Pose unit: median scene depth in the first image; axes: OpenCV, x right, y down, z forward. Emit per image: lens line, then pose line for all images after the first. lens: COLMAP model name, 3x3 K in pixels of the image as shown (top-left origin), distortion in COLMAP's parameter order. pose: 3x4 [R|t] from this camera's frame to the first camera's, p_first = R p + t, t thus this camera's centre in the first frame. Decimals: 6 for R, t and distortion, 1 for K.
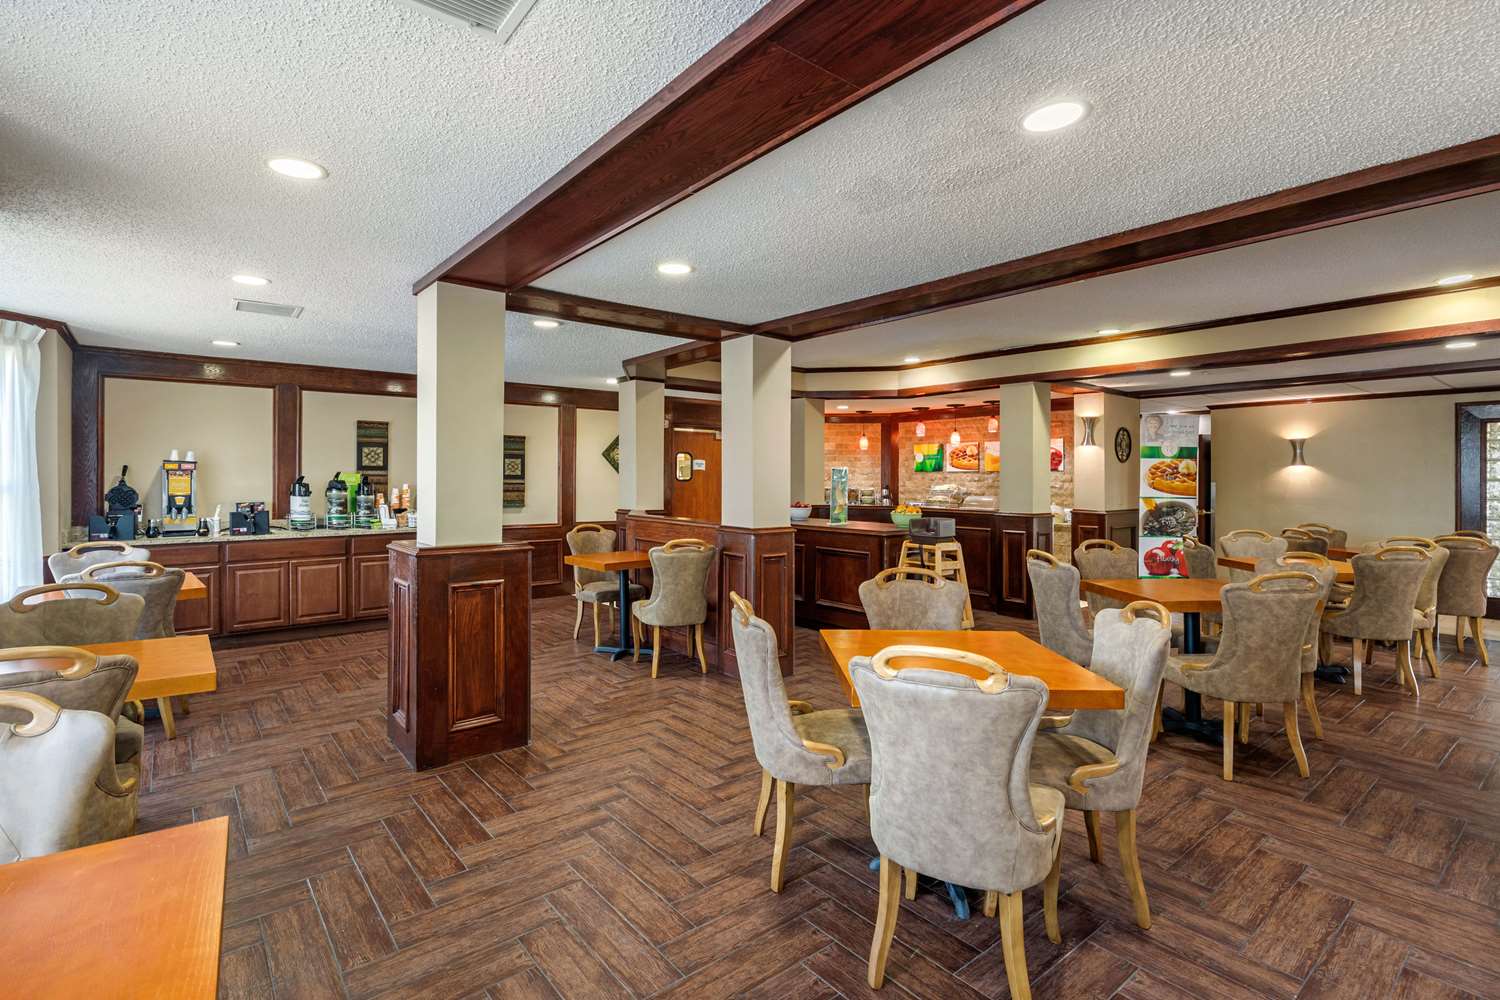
lens RADIAL K [[711.6, 0, 714.7], [0, 711.6, 481.3], [0, 0, 1]] dist [-0.002668, -0.000568]
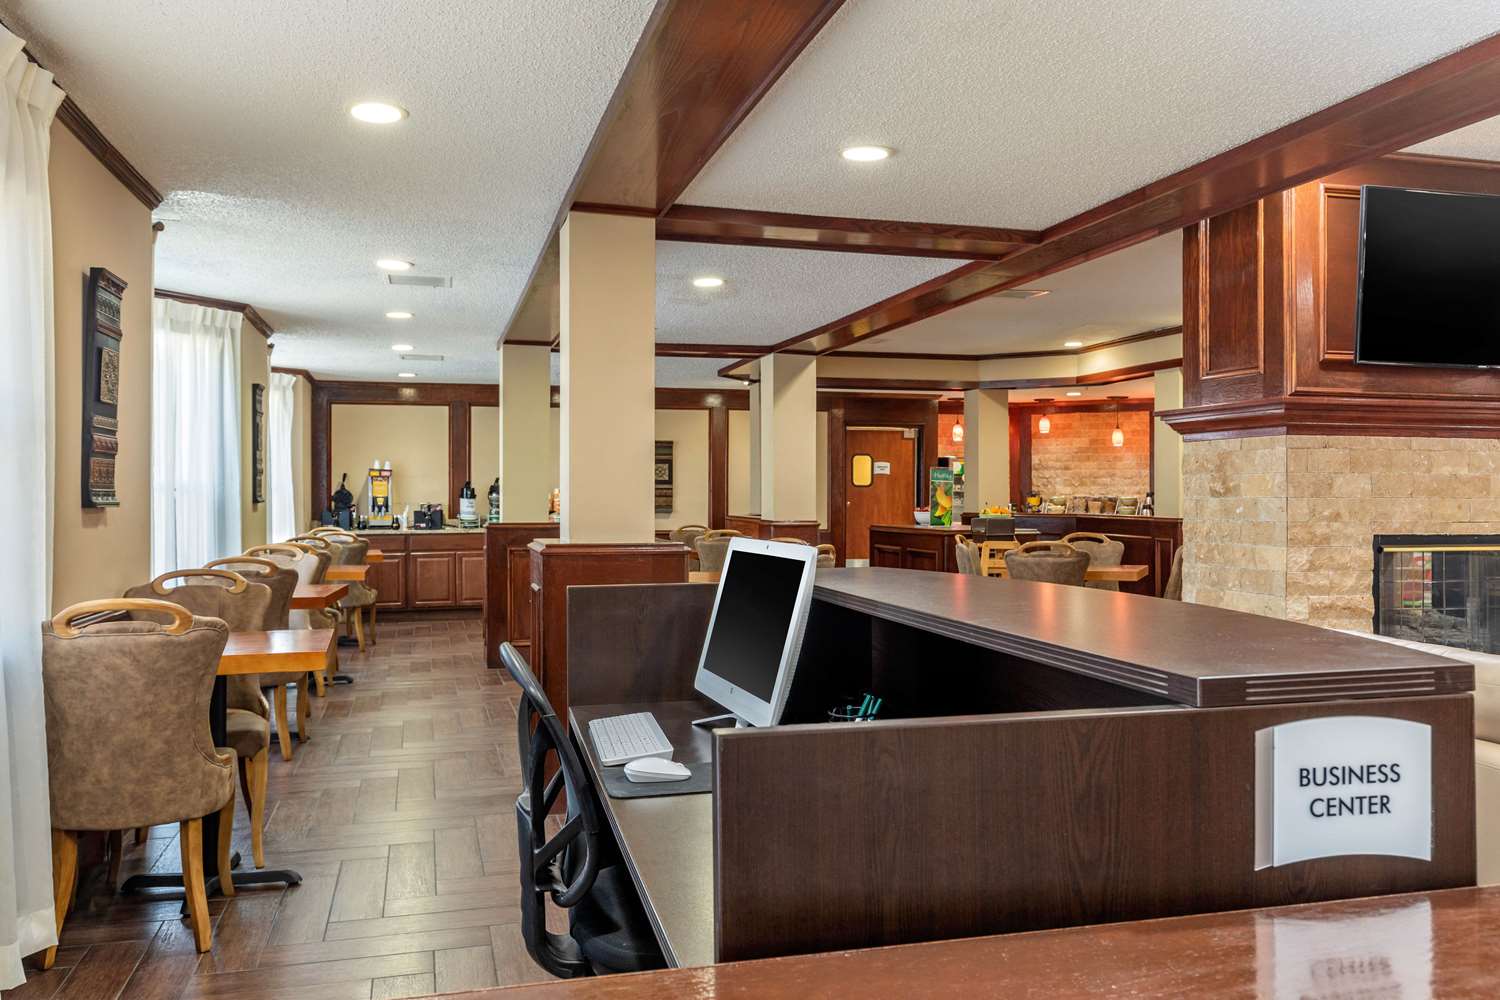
lens RADIAL K [[1170.4, 0, 747.7], [0, 1170.4, 500.1], [0, 0, 1]] dist [-0.005257, 0.000223]
pose [[0.927376, -0.003096, -0.374118, 0.554552], [0.002740, 0.999995, -0.001484, 0.027330], [0.374121, 0.000351, 0.927380, -0.599095]]
